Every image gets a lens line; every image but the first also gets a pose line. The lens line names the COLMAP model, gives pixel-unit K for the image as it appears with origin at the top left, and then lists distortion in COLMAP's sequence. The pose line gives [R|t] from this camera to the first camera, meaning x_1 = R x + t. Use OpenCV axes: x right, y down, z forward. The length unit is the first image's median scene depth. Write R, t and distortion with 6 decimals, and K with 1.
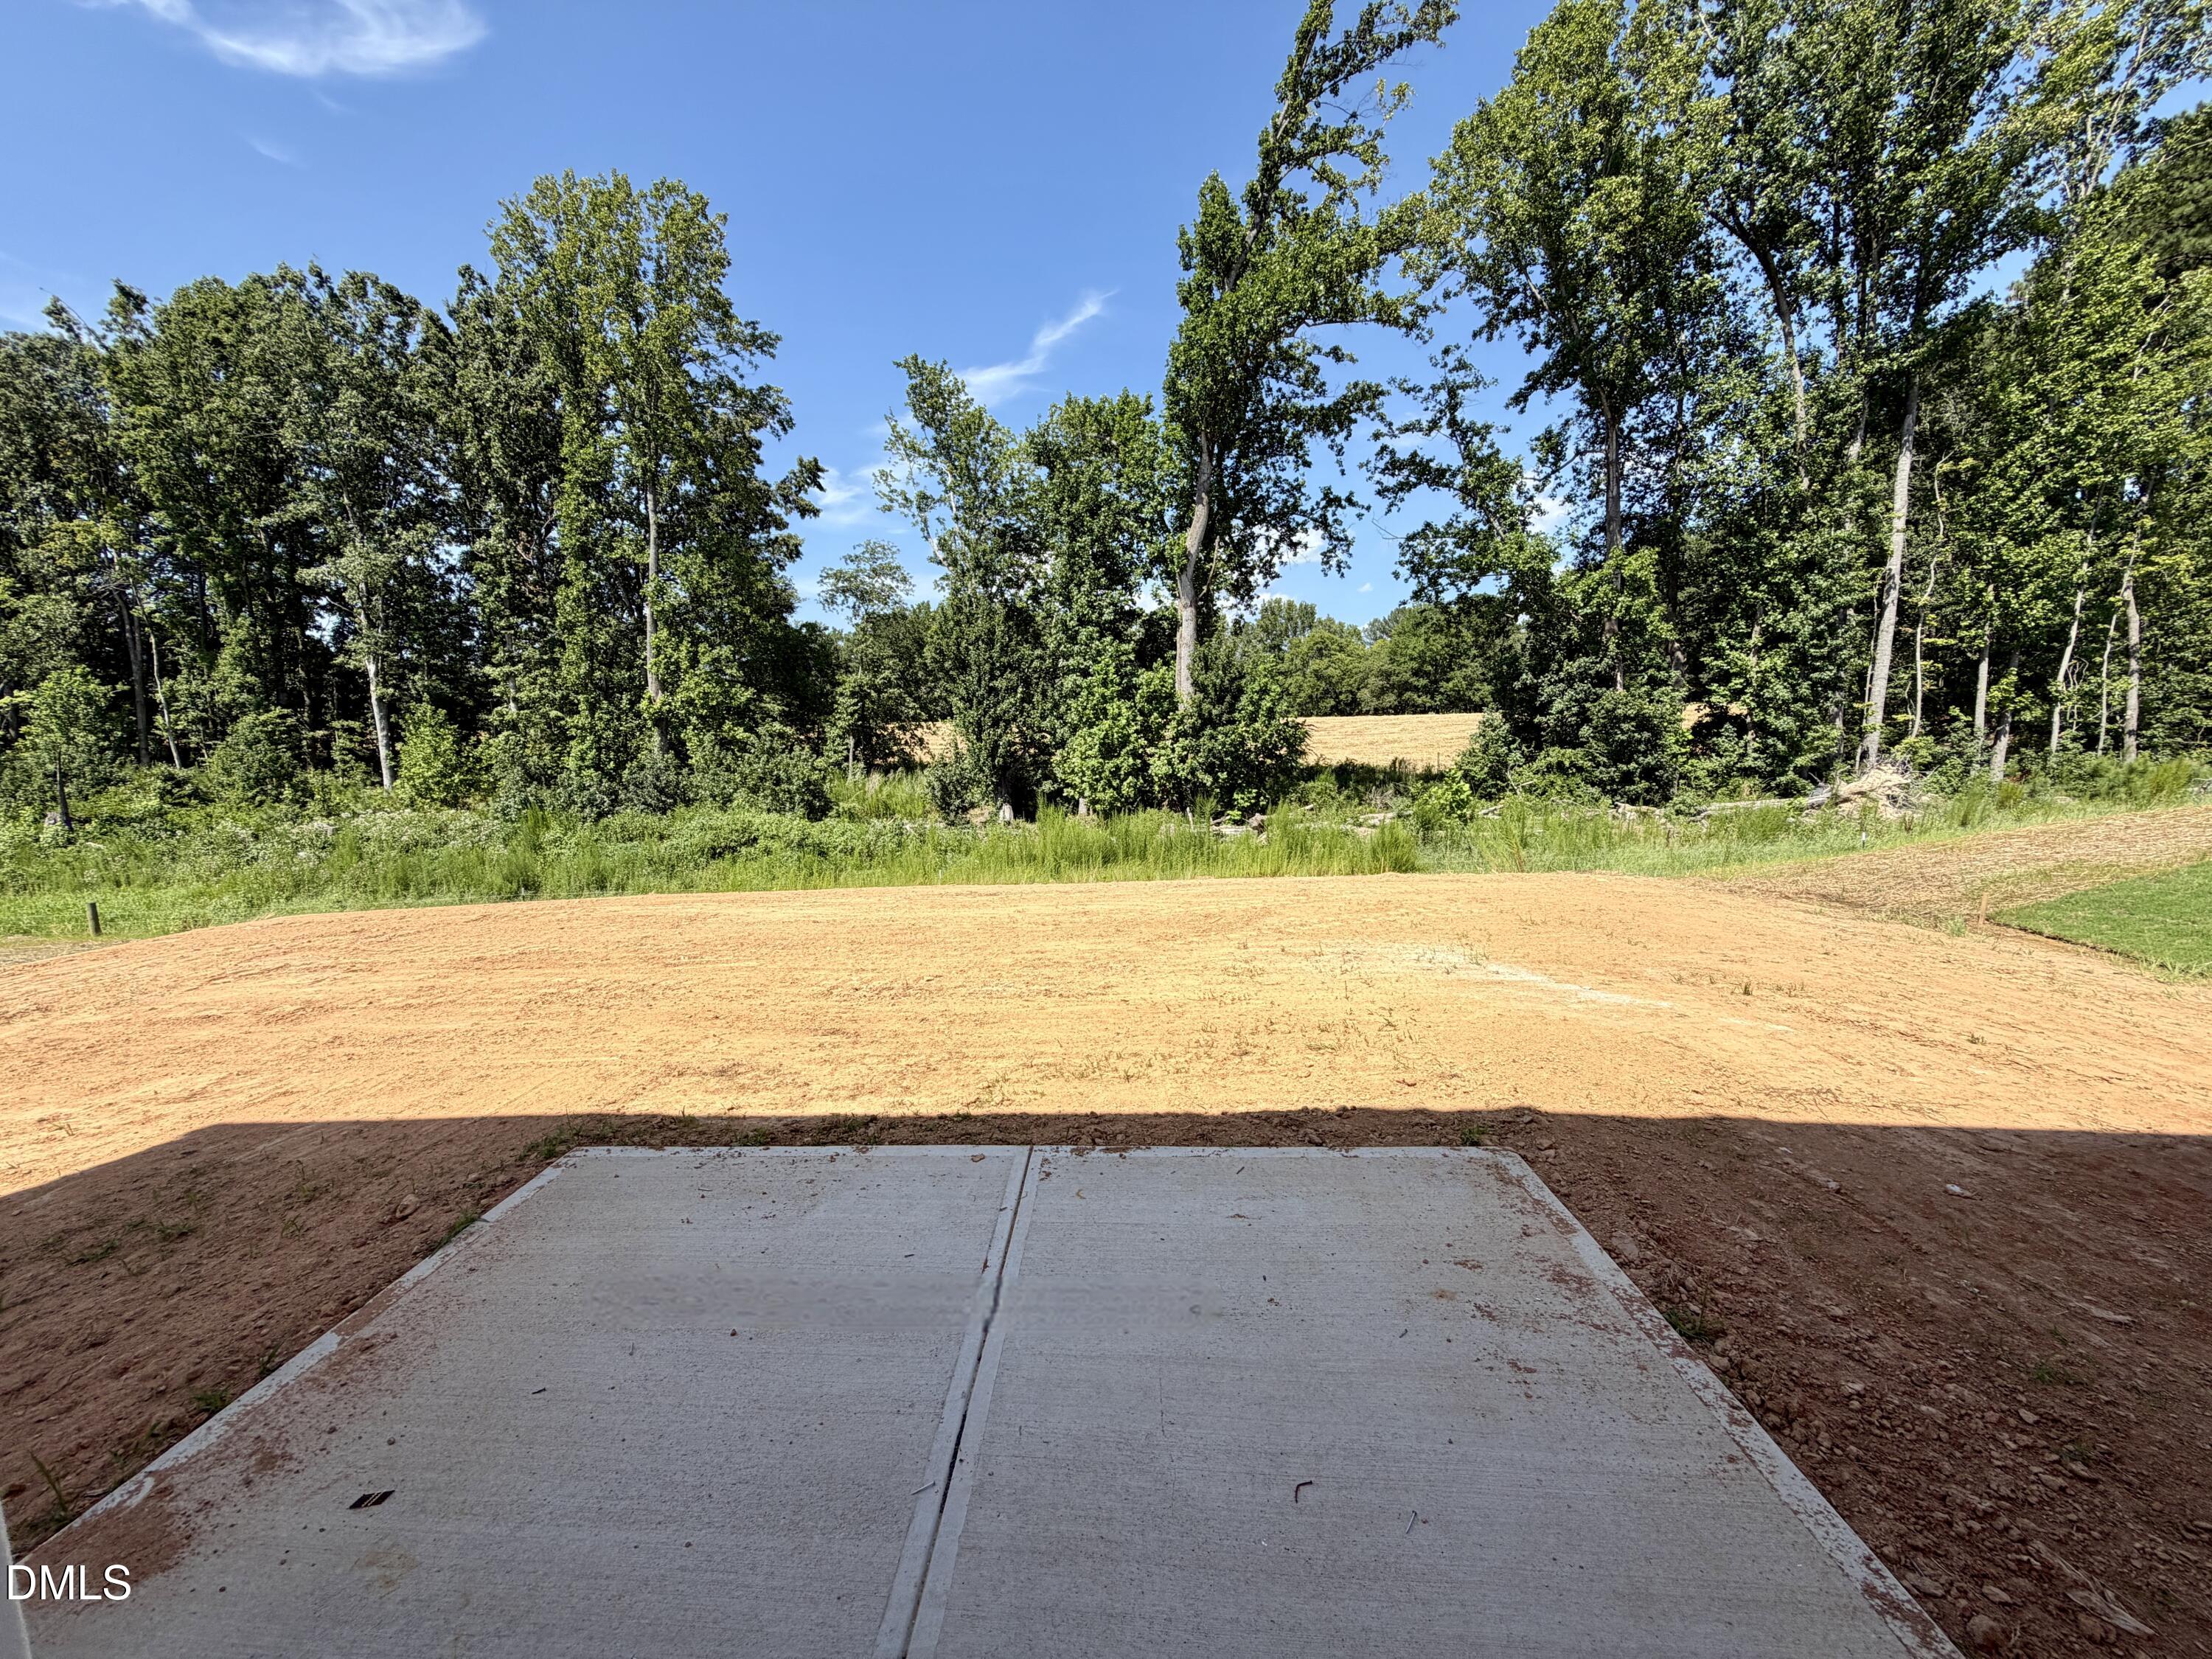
lens RADIAL K [[878.9, 0, 1105.0], [0, 878.9, 830.2], [0, 0, 1]] dist [0.001189, -0.000101]
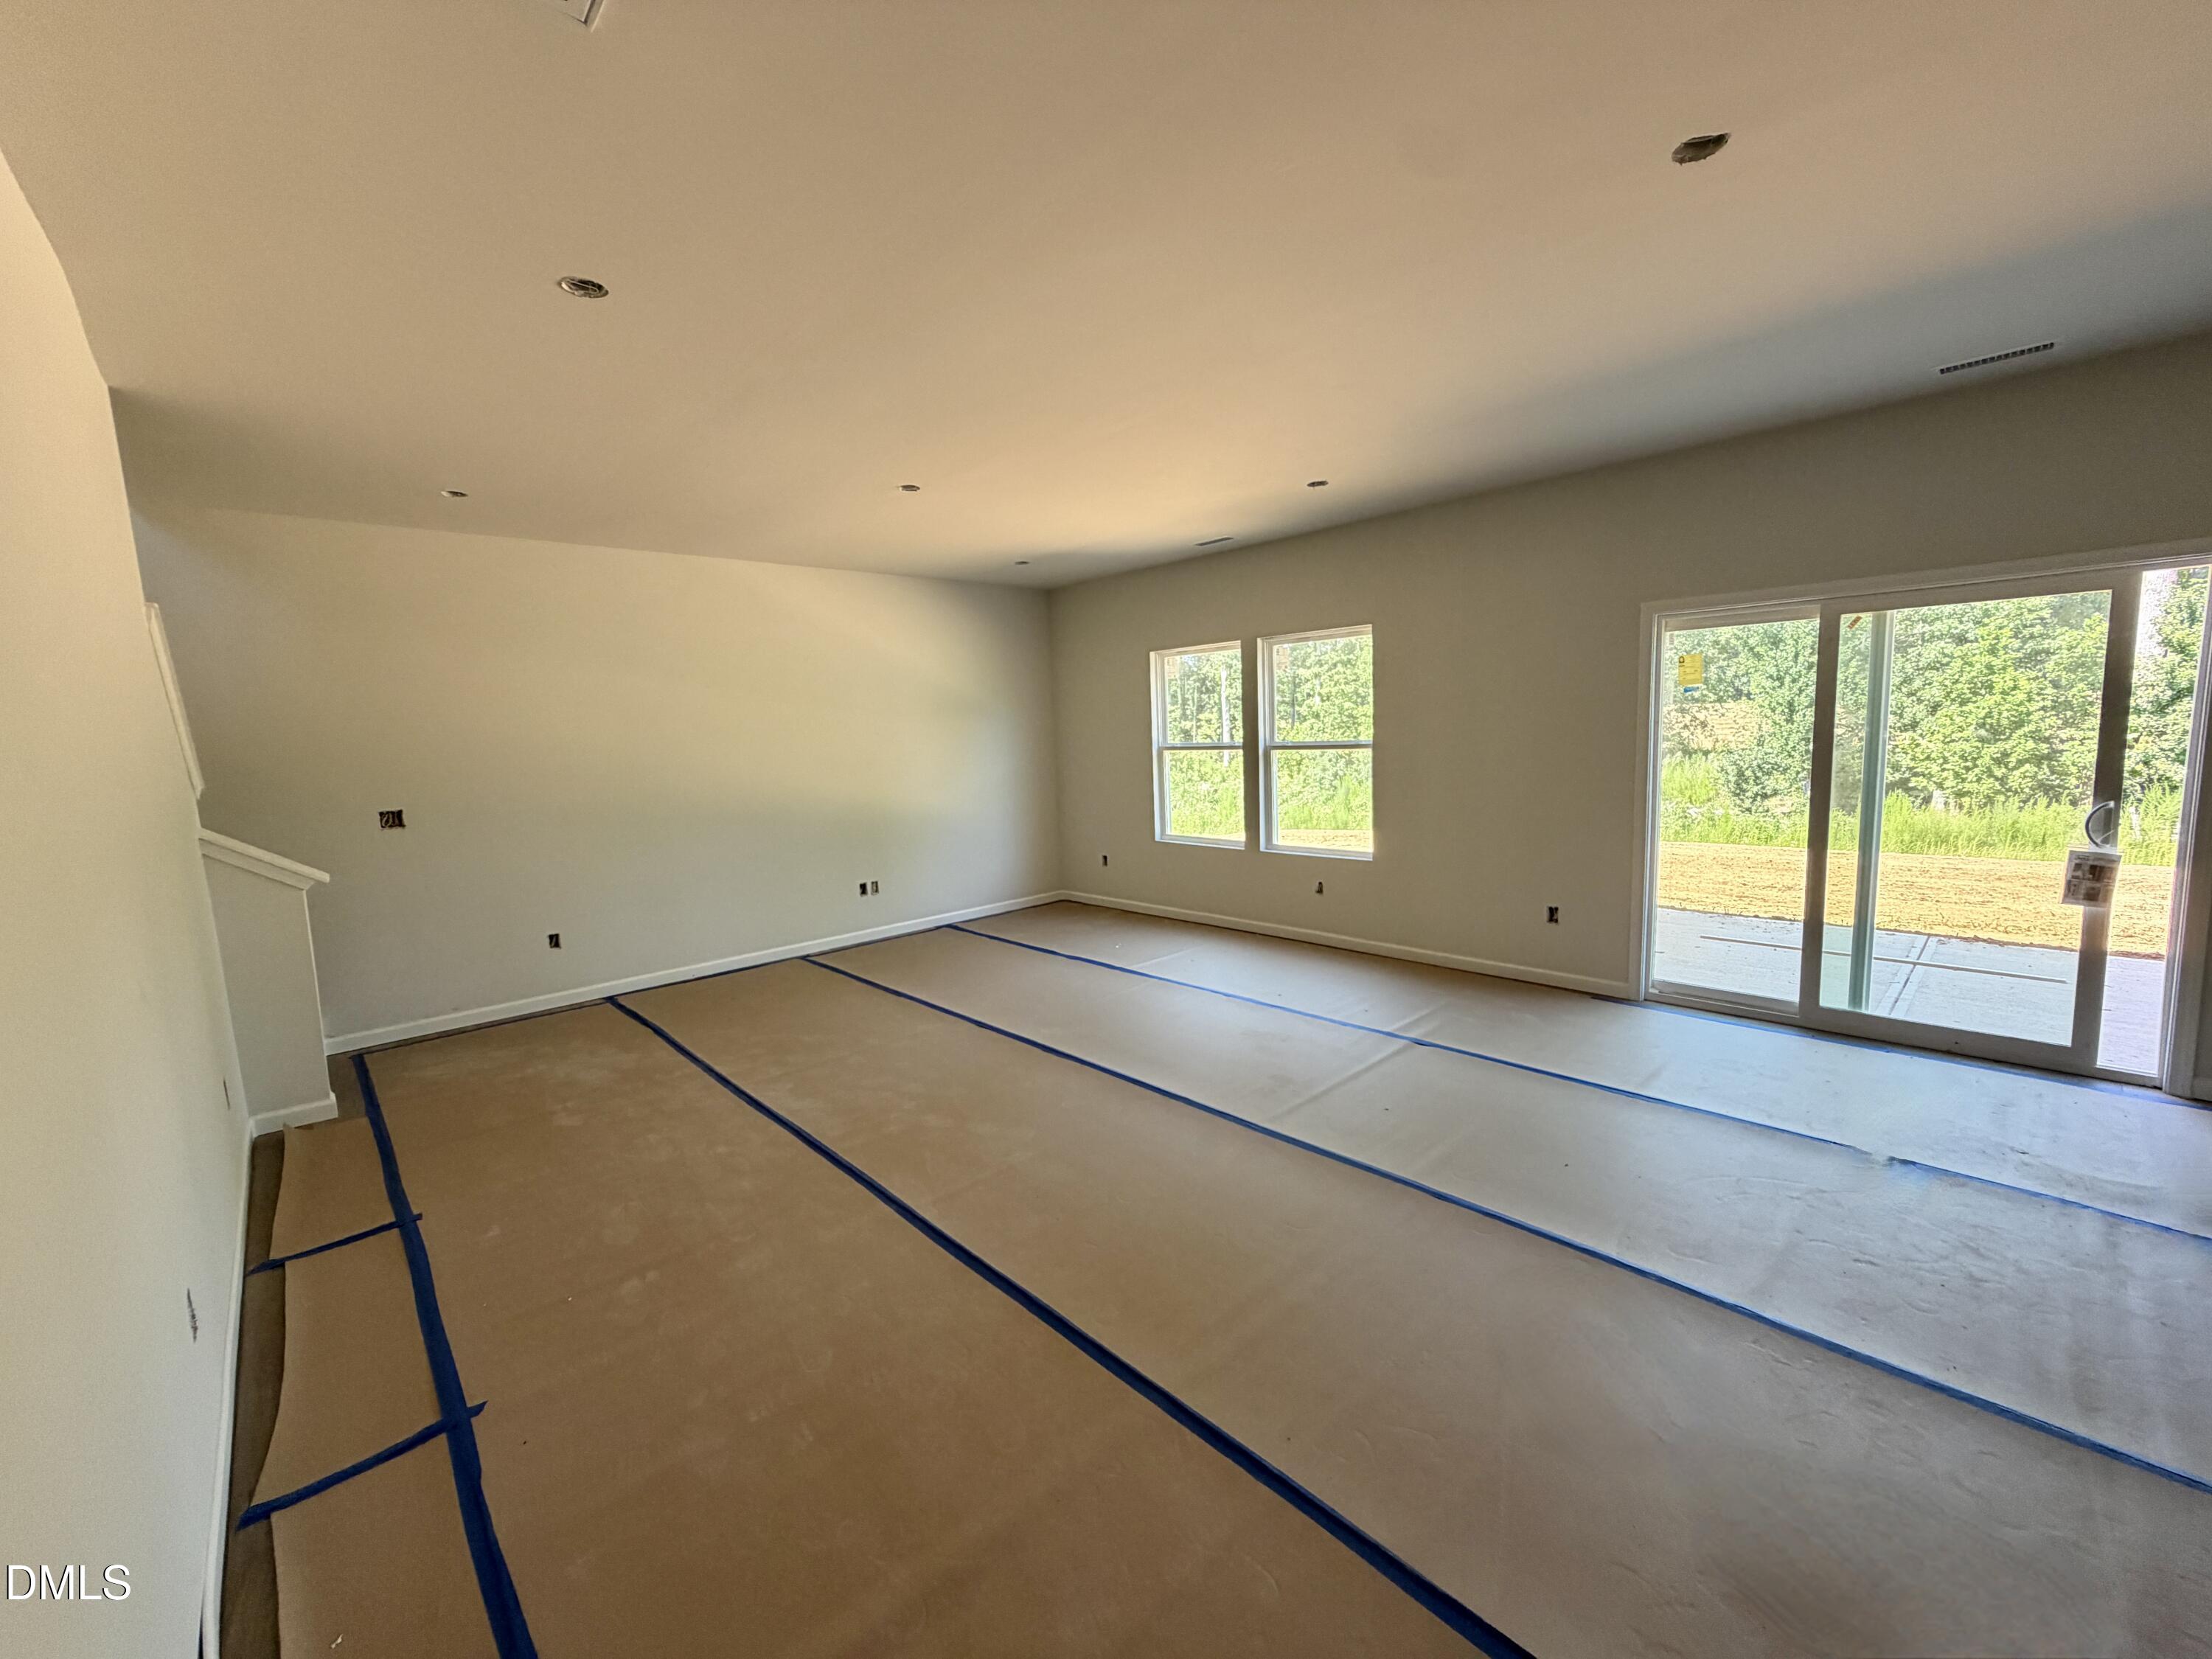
lens RADIAL K [[878.9, 0, 1103.2], [0, 878.9, 830.6], [0, 0, 1]] dist [0.001189, -0.000101]
pose [[0.713497, 0.075448, -0.696584, -0.007680], [-0.065138, 0.997023, 0.041270, 0.019087], [0.697624, 0.015928, 0.716287, -0.153204]]
